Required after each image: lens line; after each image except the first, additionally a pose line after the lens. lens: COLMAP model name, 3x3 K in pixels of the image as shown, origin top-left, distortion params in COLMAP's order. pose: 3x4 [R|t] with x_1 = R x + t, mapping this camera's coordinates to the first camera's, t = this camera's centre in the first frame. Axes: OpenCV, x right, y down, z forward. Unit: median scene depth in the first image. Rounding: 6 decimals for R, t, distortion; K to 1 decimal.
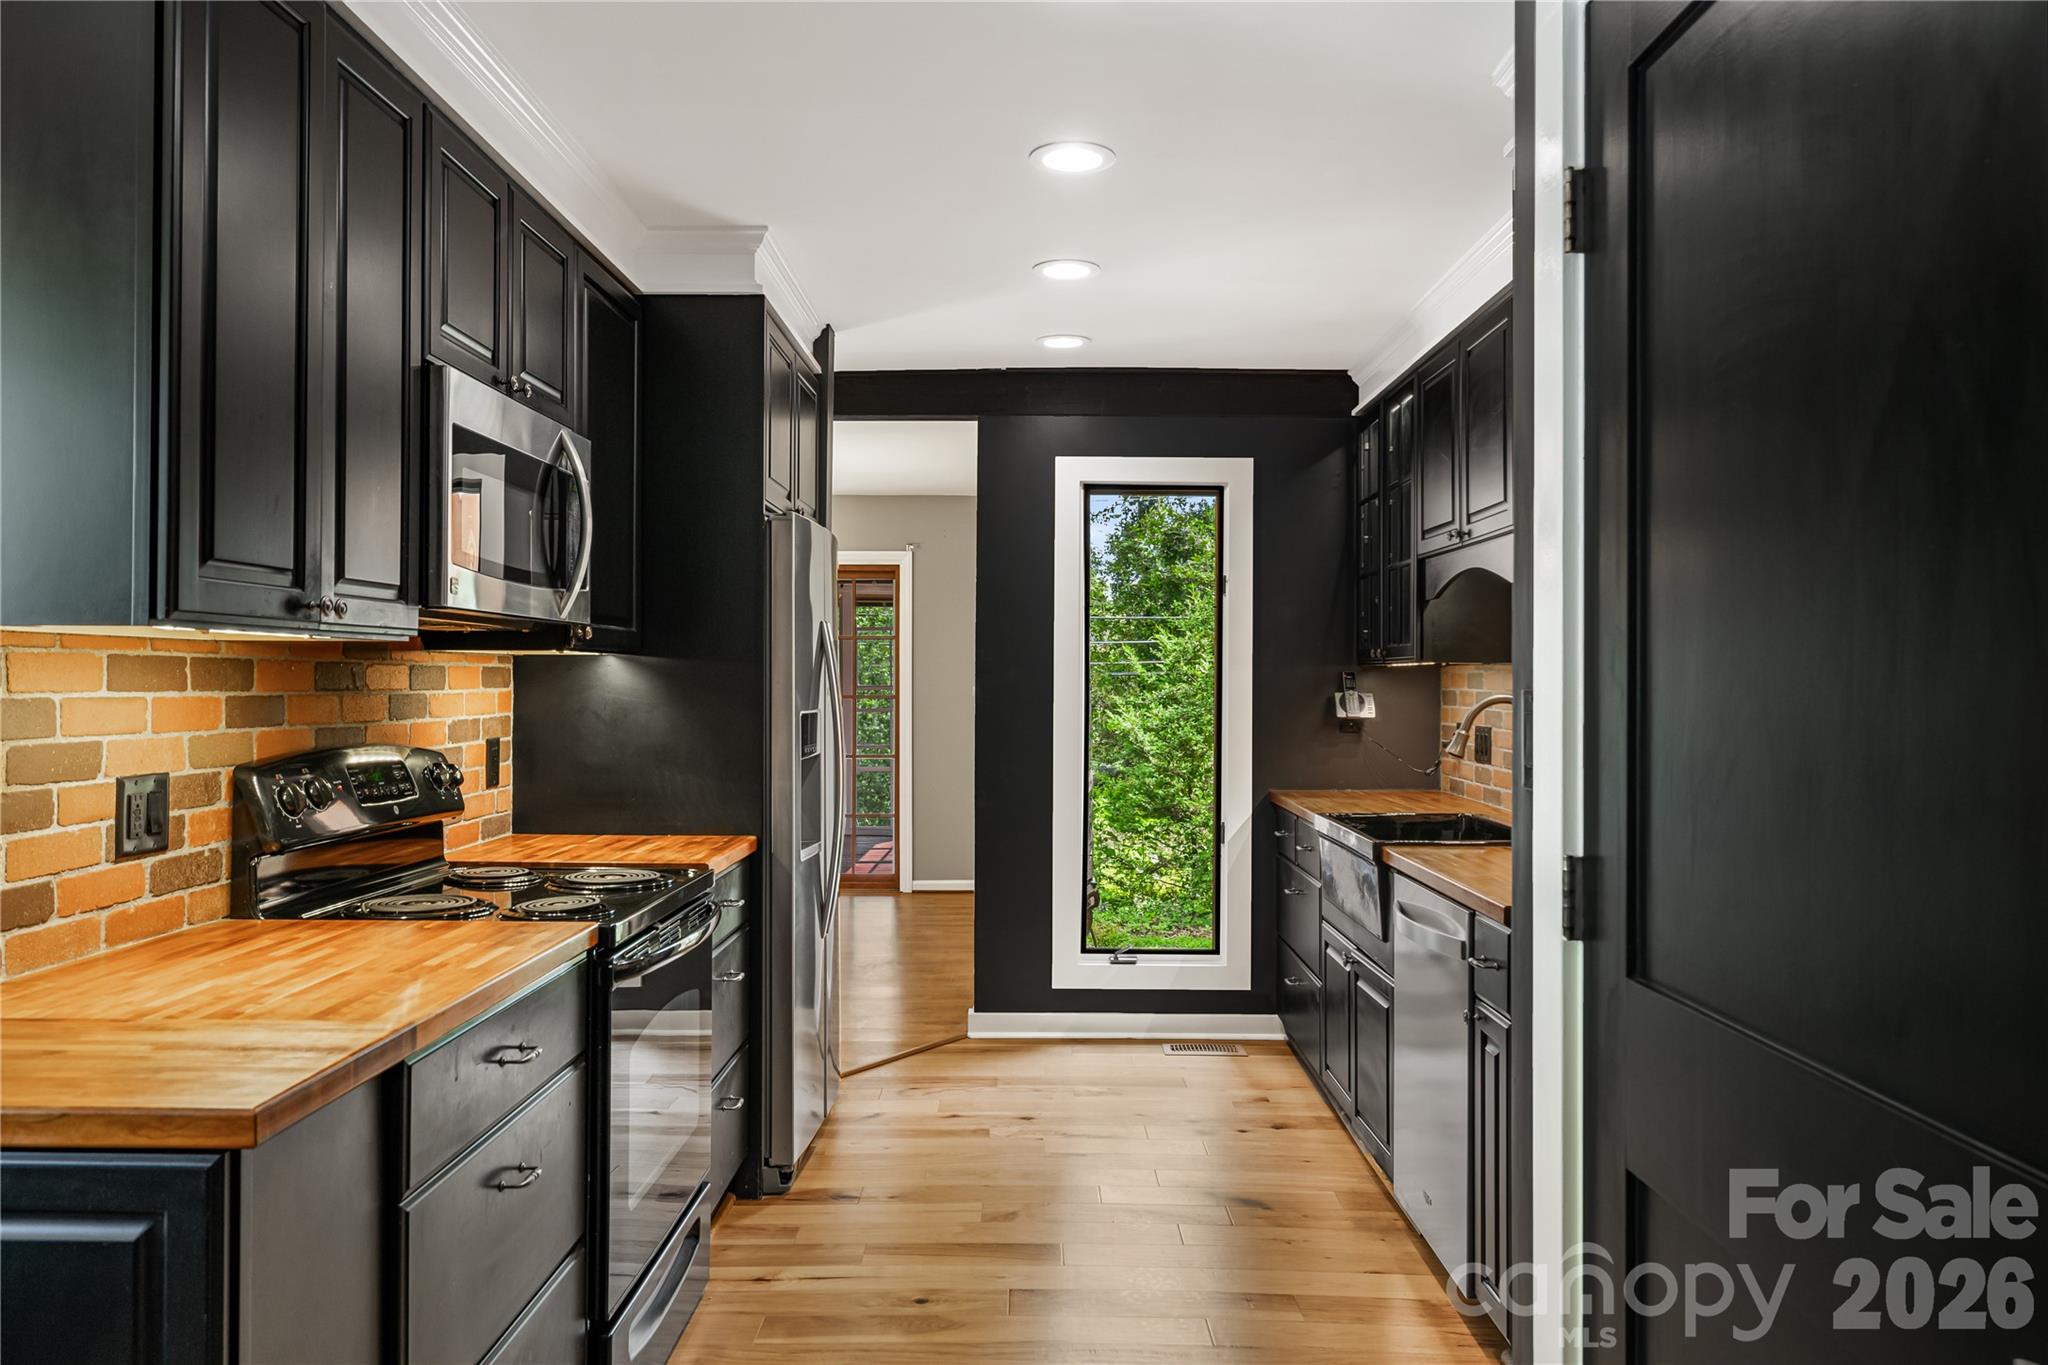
lens RADIAL K [[1443.7, 0, 1016.5], [0, 1443.7, 673.4], [0, 0, 1]] dist [-0.002895, -0.000548]
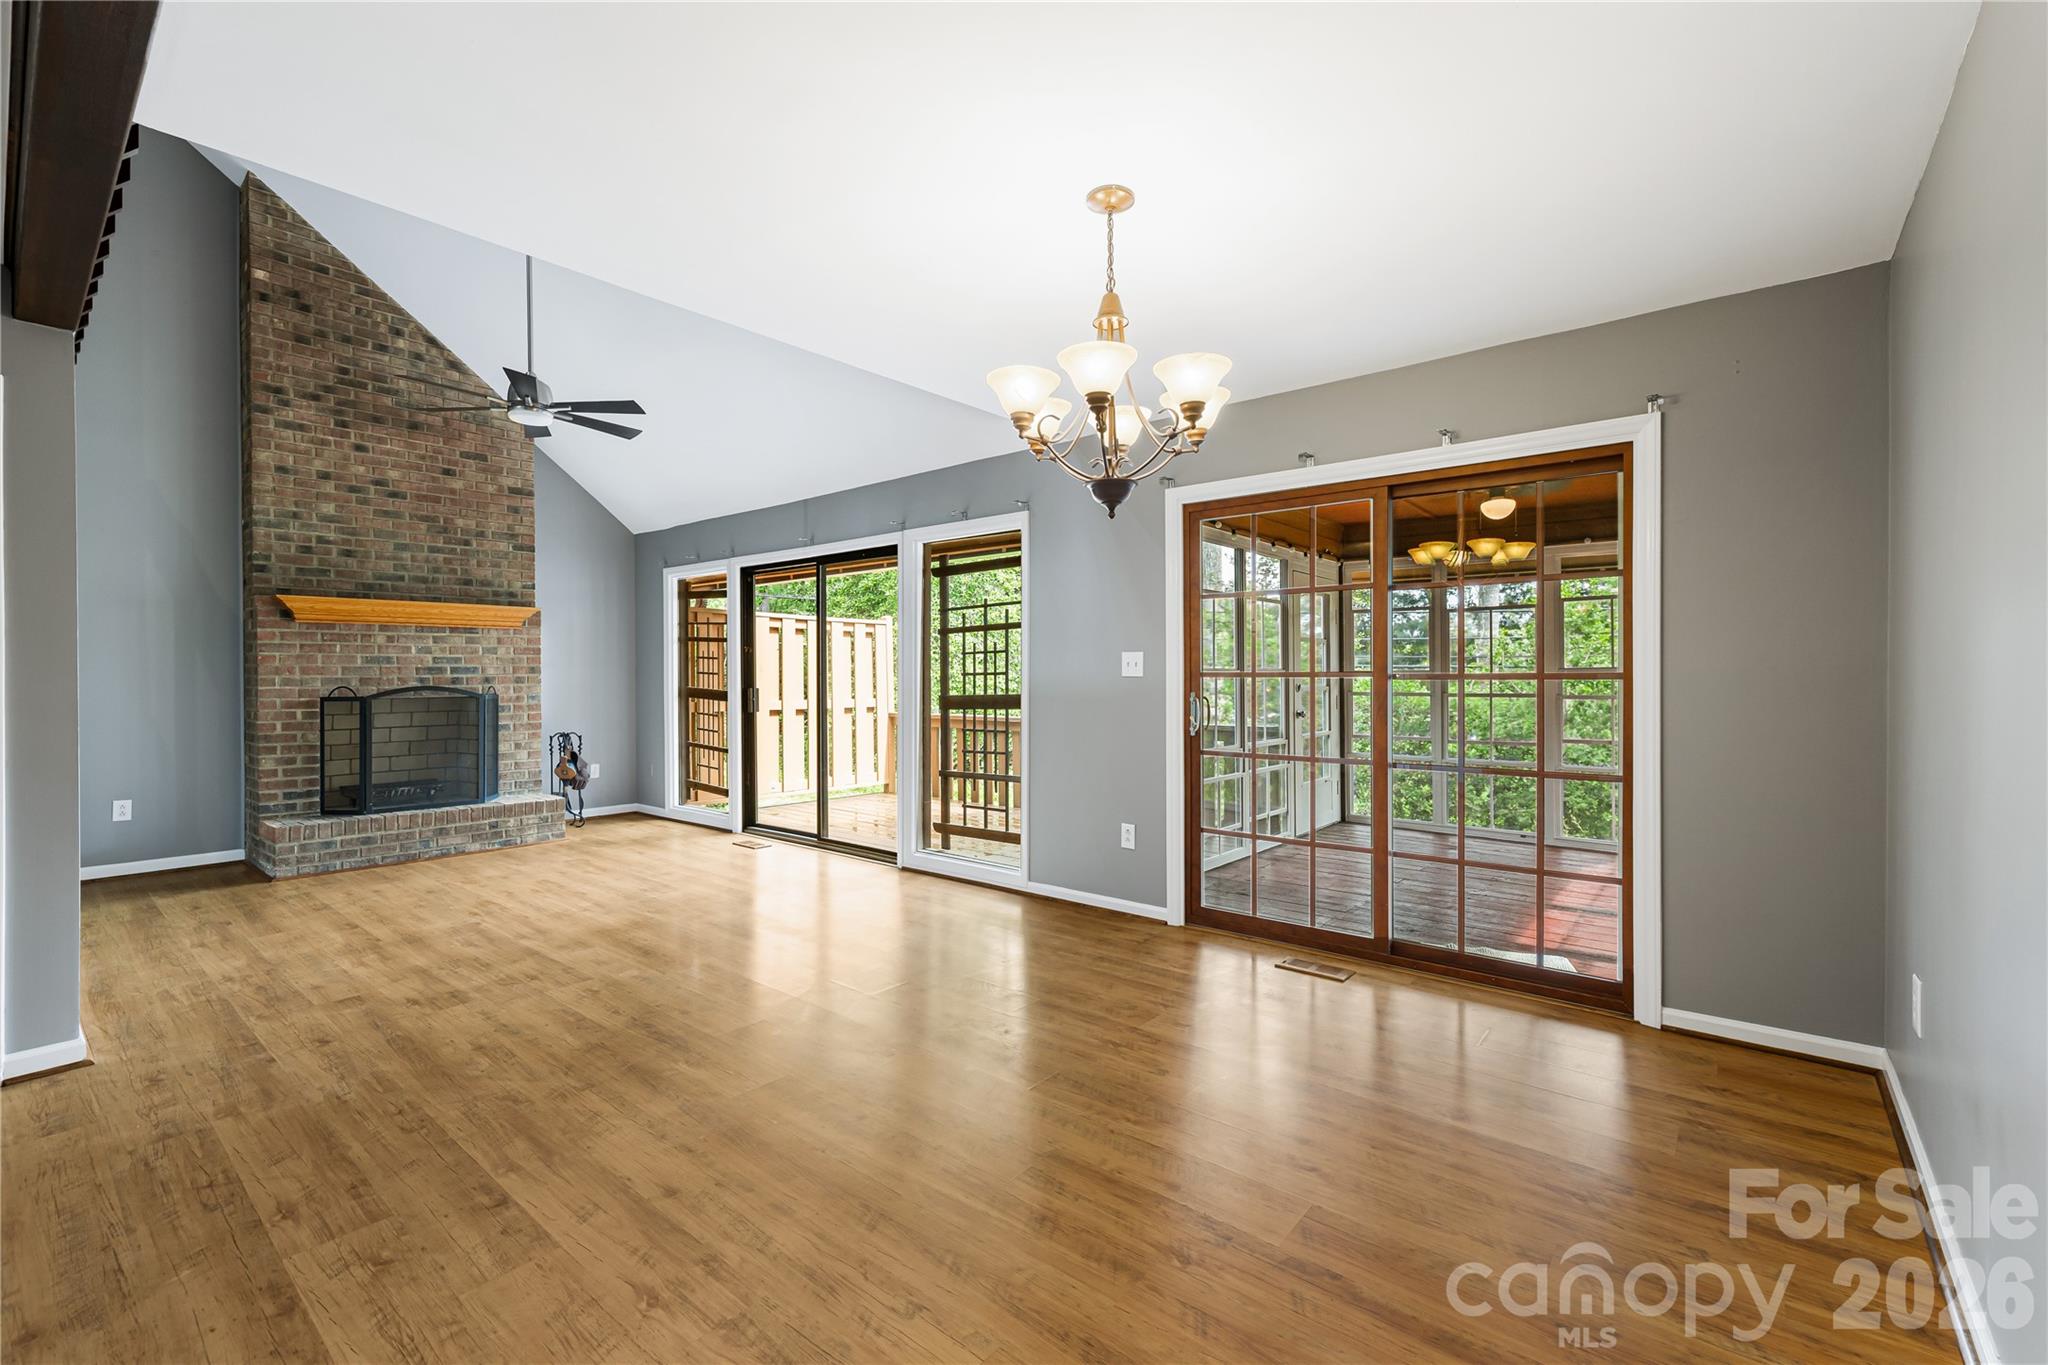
lens RADIAL K [[868.7, 0, 1022.6], [0, 868.7, 679.9], [0, 0, 1]] dist [0.000774, 0.000395]
pose [[0.774864, -0.001943, -0.632125, -0.137972], [0.009484, 0.999918, 0.008552, 0.036828], [0.632057, -0.012622, 0.774819, 1.592254]]
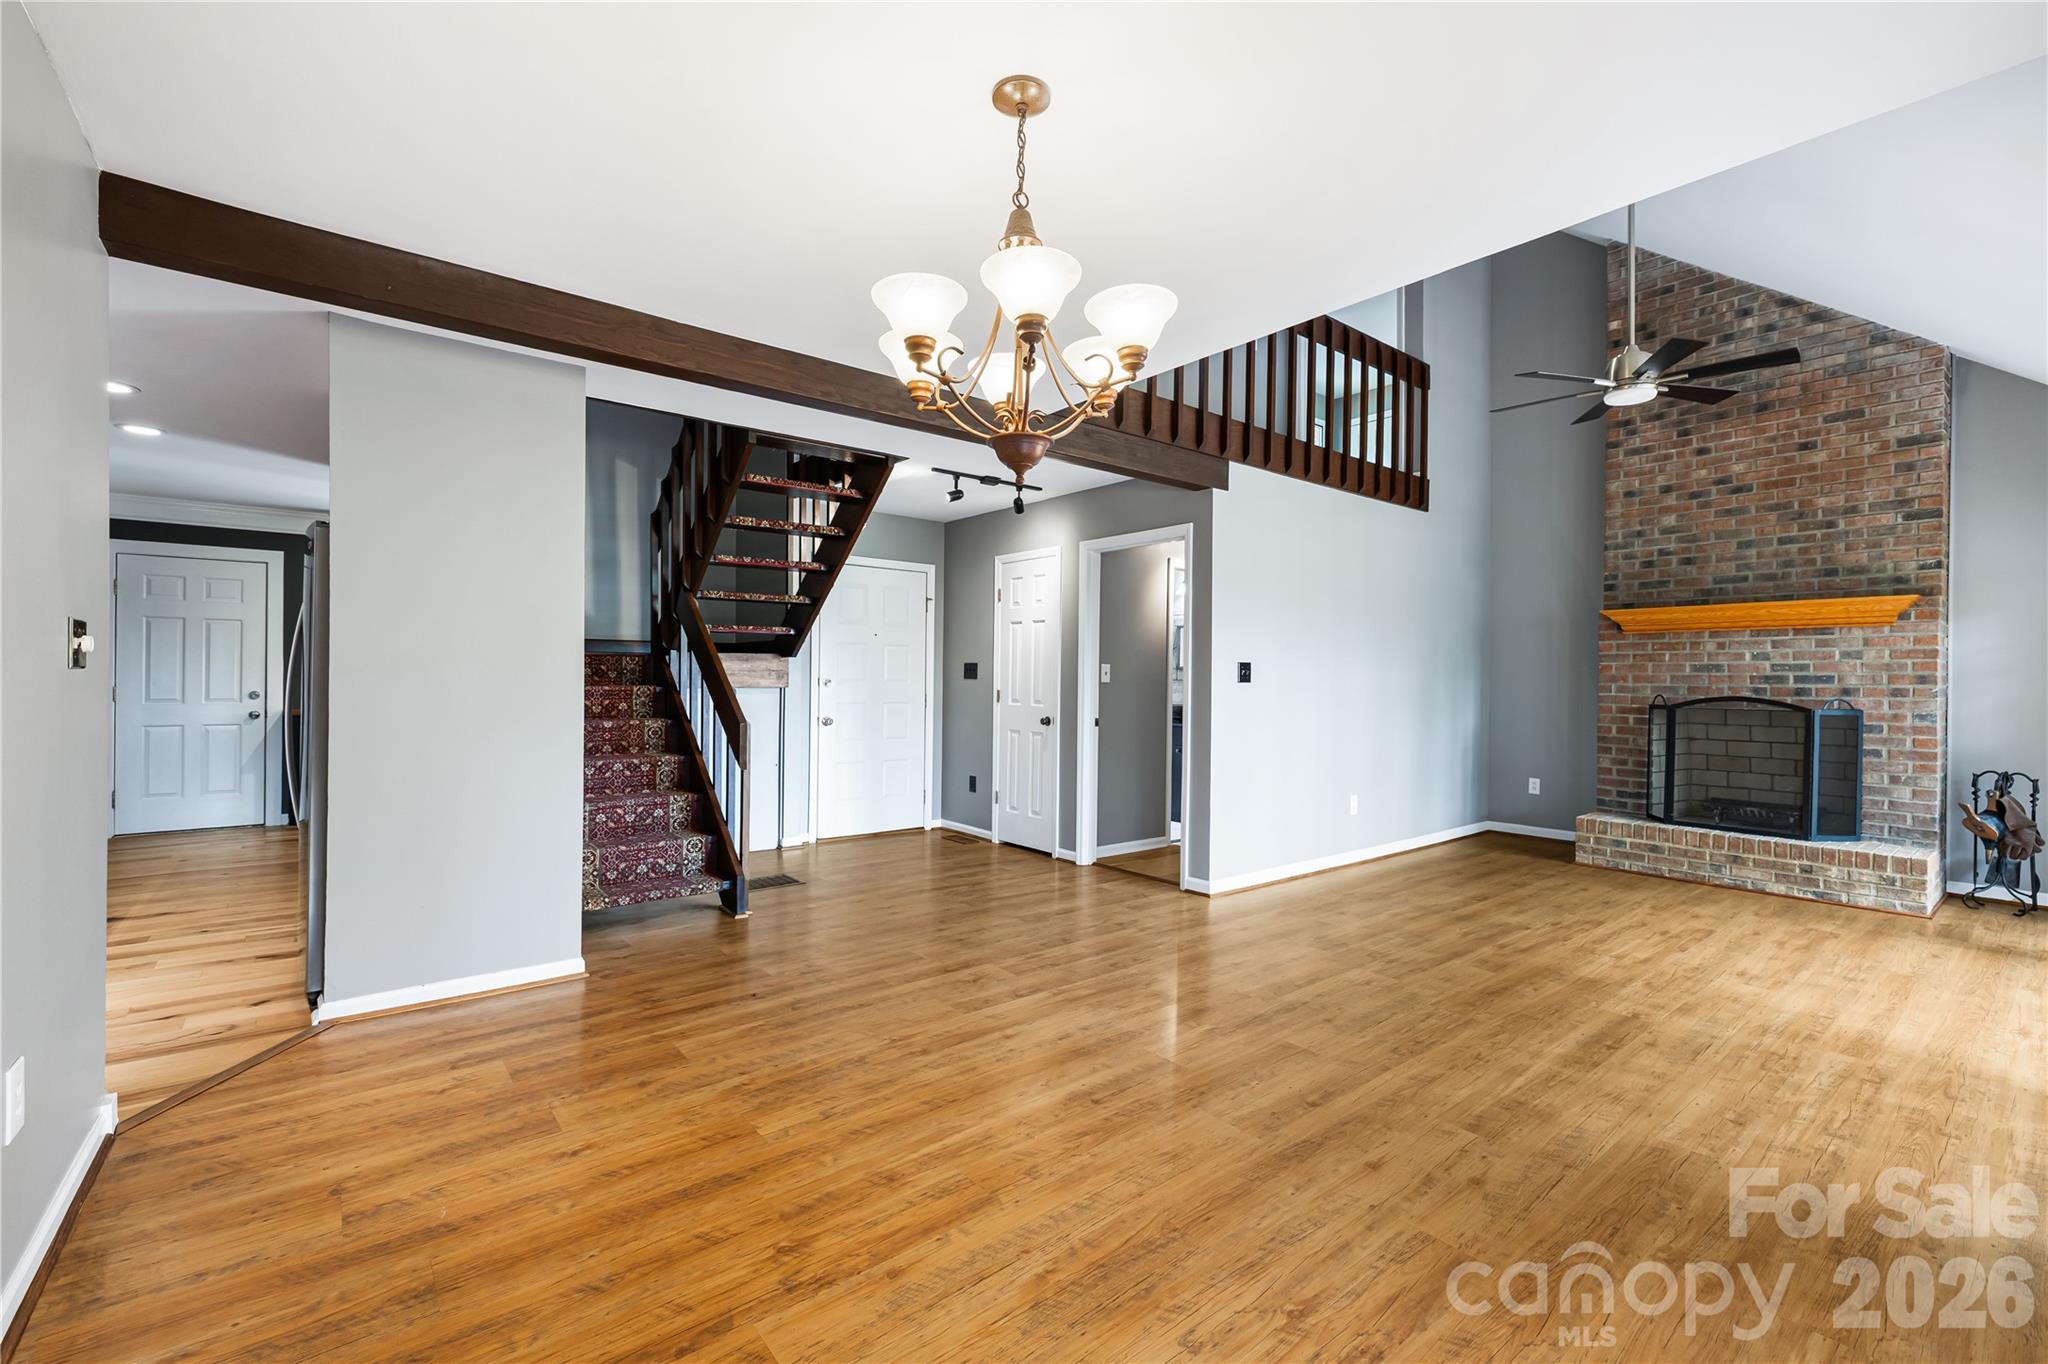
lens RADIAL K [[868.7, 0, 1022.6], [0, 868.7, 679.4], [0, 0, 1]] dist [0.000774, 0.000395]
pose [[-0.771638, -0.011343, -0.635961, -0.165606], [-0.009612, 0.999935, -0.006172, 0.044254], [0.635990, 0.001350, -0.771696, 2.604885]]
